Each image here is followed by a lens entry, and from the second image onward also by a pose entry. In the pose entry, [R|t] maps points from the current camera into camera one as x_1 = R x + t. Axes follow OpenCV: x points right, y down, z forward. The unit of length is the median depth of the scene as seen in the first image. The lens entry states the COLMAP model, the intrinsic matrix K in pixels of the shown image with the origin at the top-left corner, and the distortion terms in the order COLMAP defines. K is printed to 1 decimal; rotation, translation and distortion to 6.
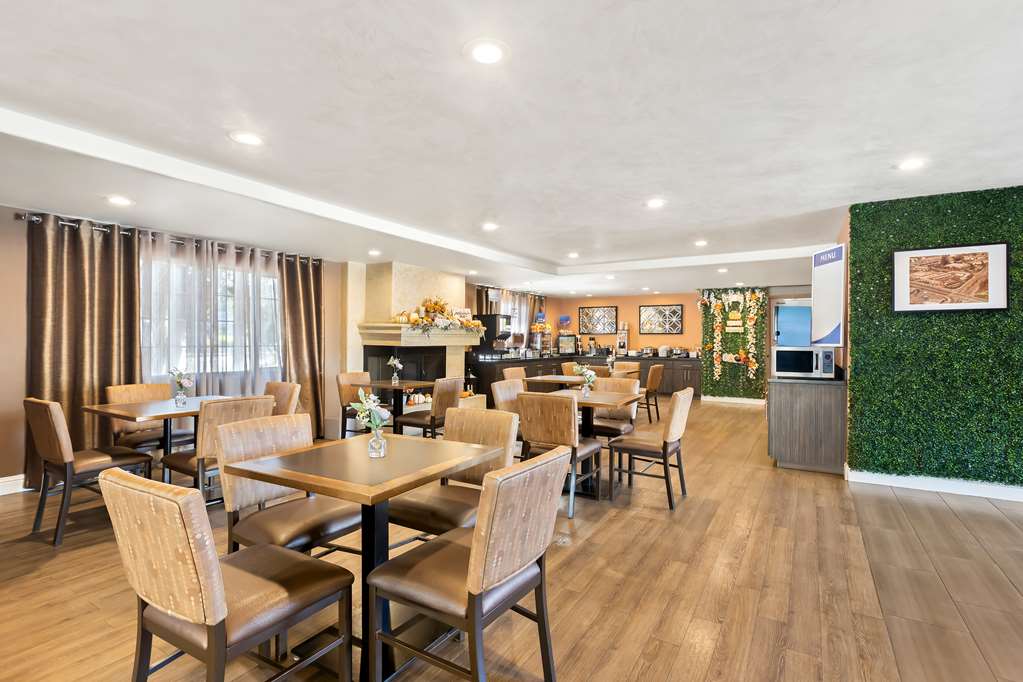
lens RADIAL K [[492.6, 0, 523.2], [0, 492.6, 339.9], [0, 0, 1]] dist [0.004594, -0.002061]
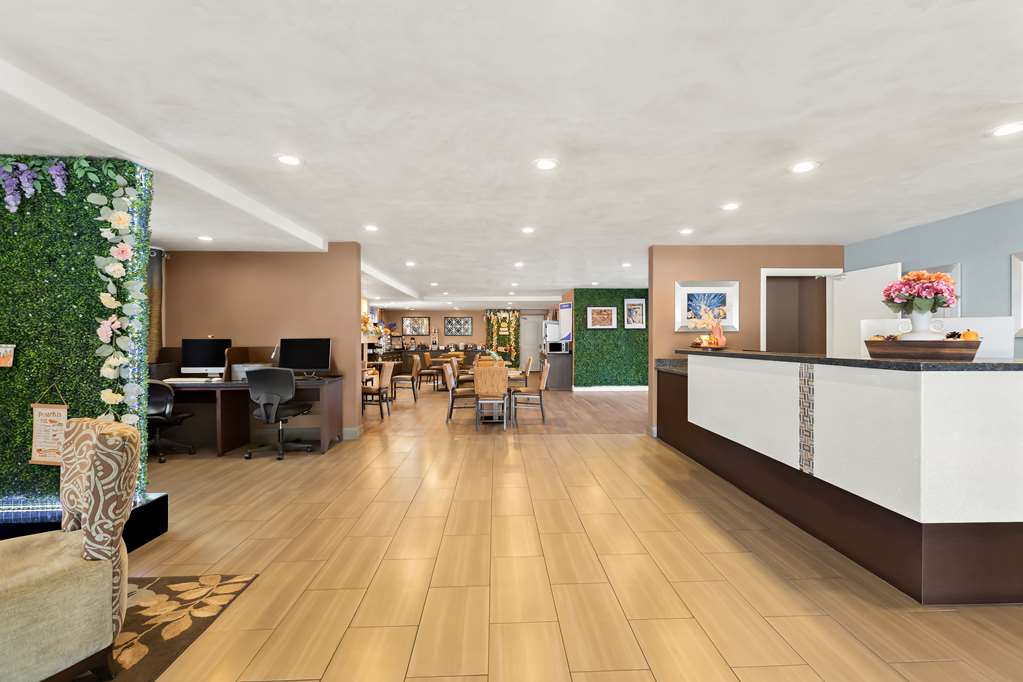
lens RADIAL K [[467.2, 0, 515.7], [0, 467.2, 337.9], [0, 0, 1]] dist [0.002859, -0.000359]
pose [[0.846552, -0.001361, 0.532304, -0.427743], [0.003441, 0.999990, -0.002916, 0.001076], [-0.532295, 0.004300, 0.846548, -0.437464]]
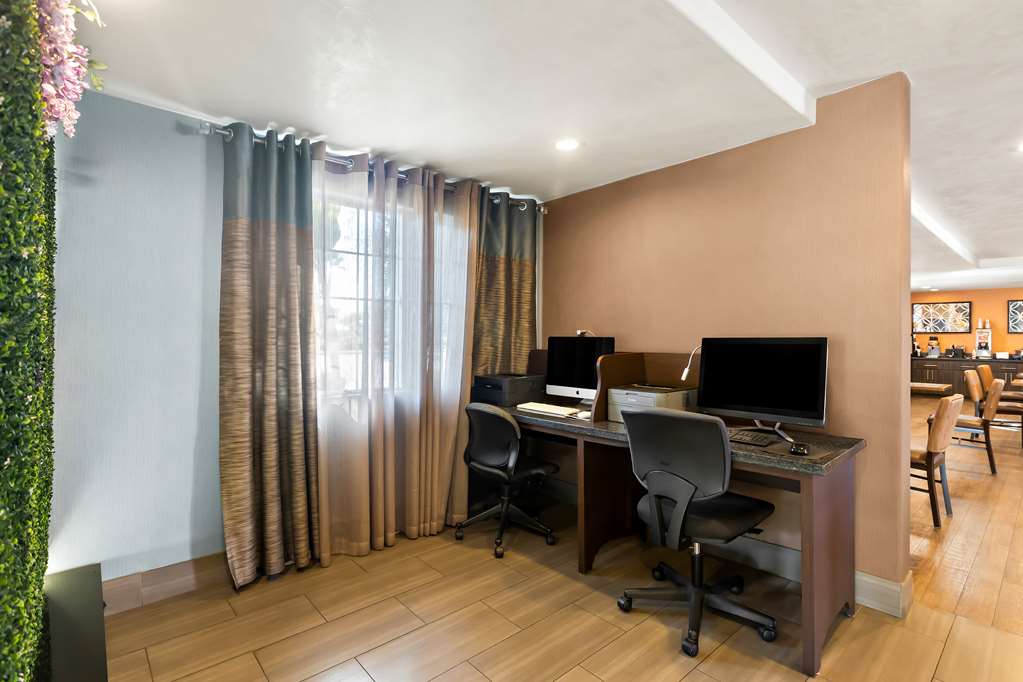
lens RADIAL K [[492.6, 0, 516.4], [0, 492.6, 338.0], [0, 0, 1]] dist [0.004594, -0.002061]
pose [[0.952856, 0.005021, -0.303381, -0.383499], [-0.005132, 0.999987, 0.000431, 0.000426], [0.303379, 0.001146, 0.952869, -0.102023]]
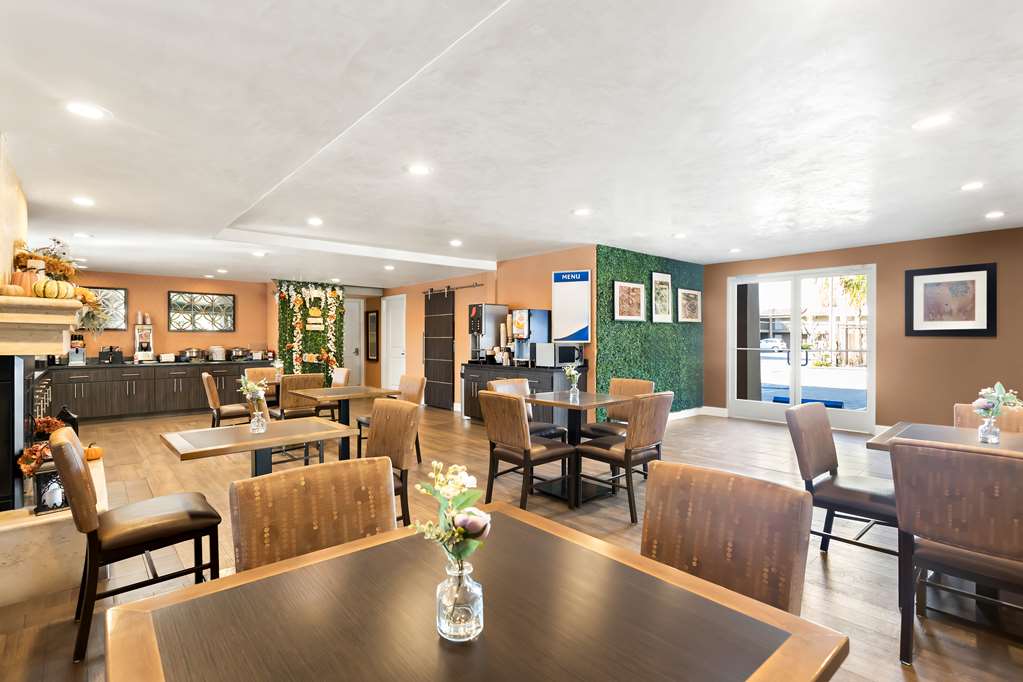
lens RADIAL K [[492.6, 0, 520.3], [0, 492.6, 338.9], [0, 0, 1]] dist [0.004594, -0.002061]
pose [[0.311327, -0.003950, 0.950295, -0.343609], [0.002209, 0.999992, 0.003433, -0.001332], [-0.950300, 0.001031, 0.311333, 0.343623]]
